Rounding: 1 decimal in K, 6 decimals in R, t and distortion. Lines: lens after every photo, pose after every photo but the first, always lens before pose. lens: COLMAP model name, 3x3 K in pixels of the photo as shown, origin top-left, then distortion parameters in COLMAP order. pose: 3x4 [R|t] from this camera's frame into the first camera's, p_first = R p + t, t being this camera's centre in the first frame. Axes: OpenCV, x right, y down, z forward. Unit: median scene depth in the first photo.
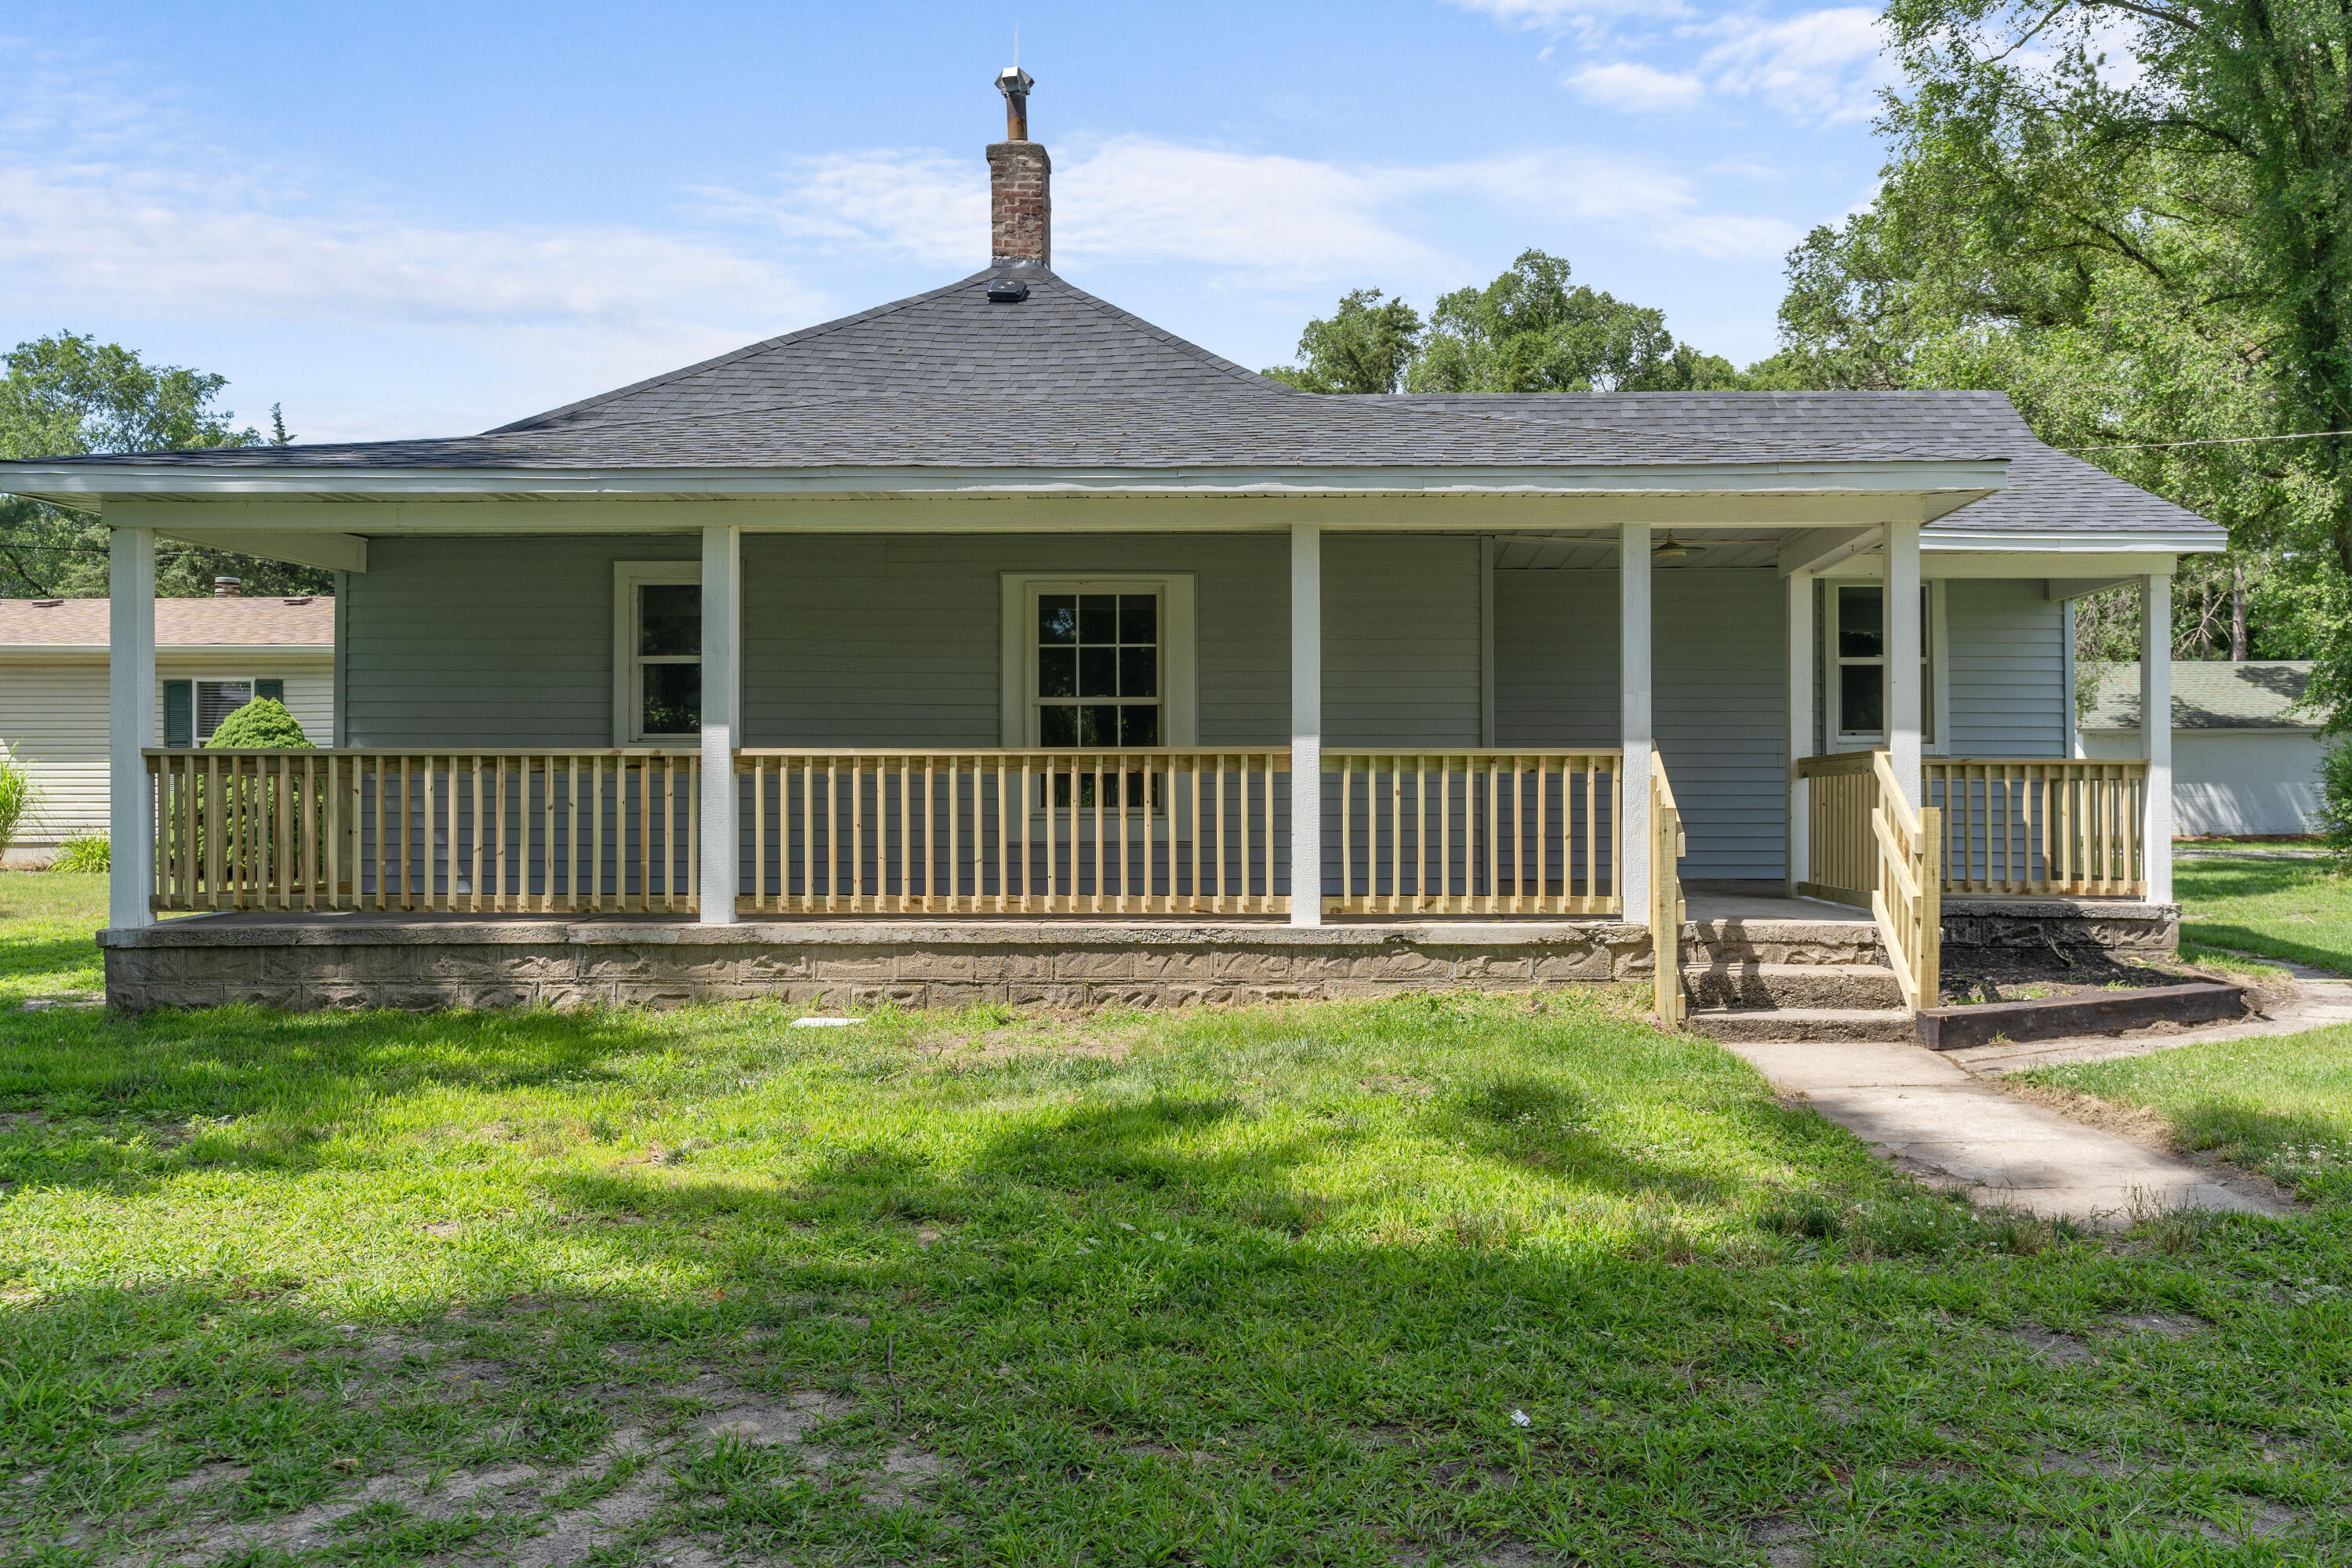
lens RADIAL K [[1759.7, 0, 1176.0], [0, 1759.7, 784.0], [0, 0, 1]] dist [-0.006062, -0.009700]
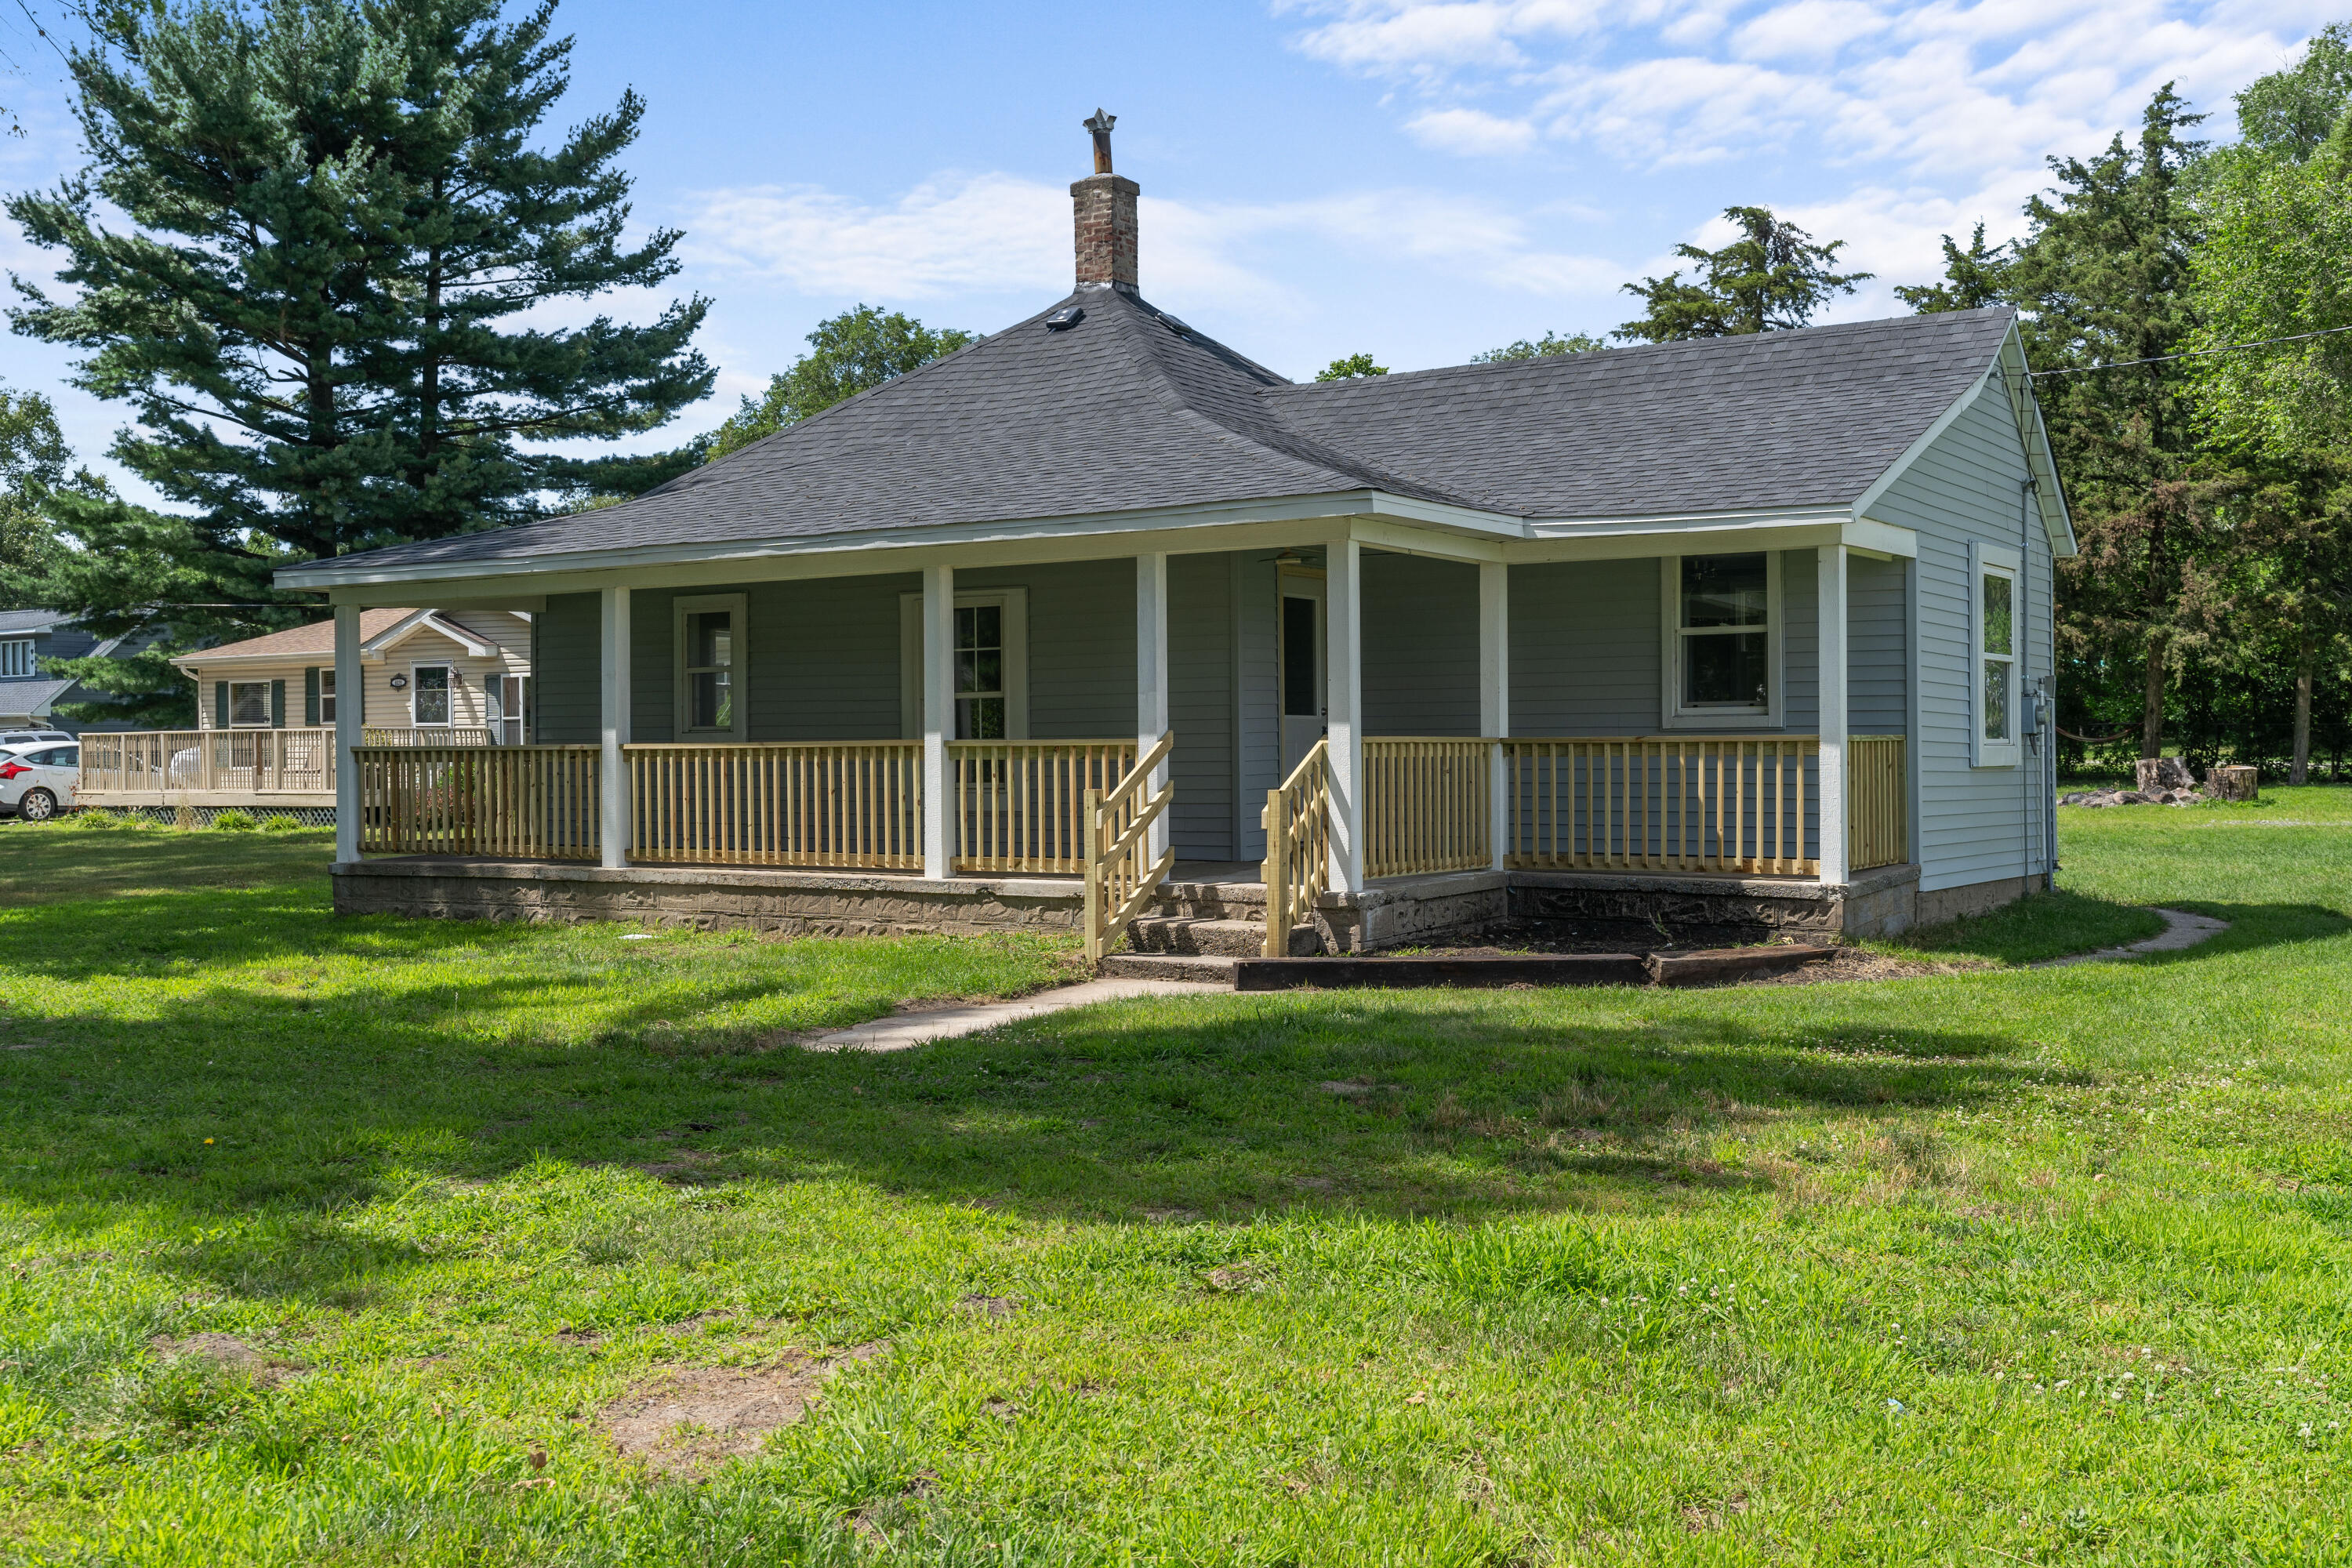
lens RADIAL K [[2377.7, 0, 1176.0], [0, 2377.7, 784.0], [0, 0, 1]] dist [-0.015386, -0.005301]
pose [[0.840944, 0.002354, -0.541117, 1.157997], [0.012706, 0.999629, 0.024095, -0.028304], [0.540973, -0.027138, 0.840602, -0.362842]]
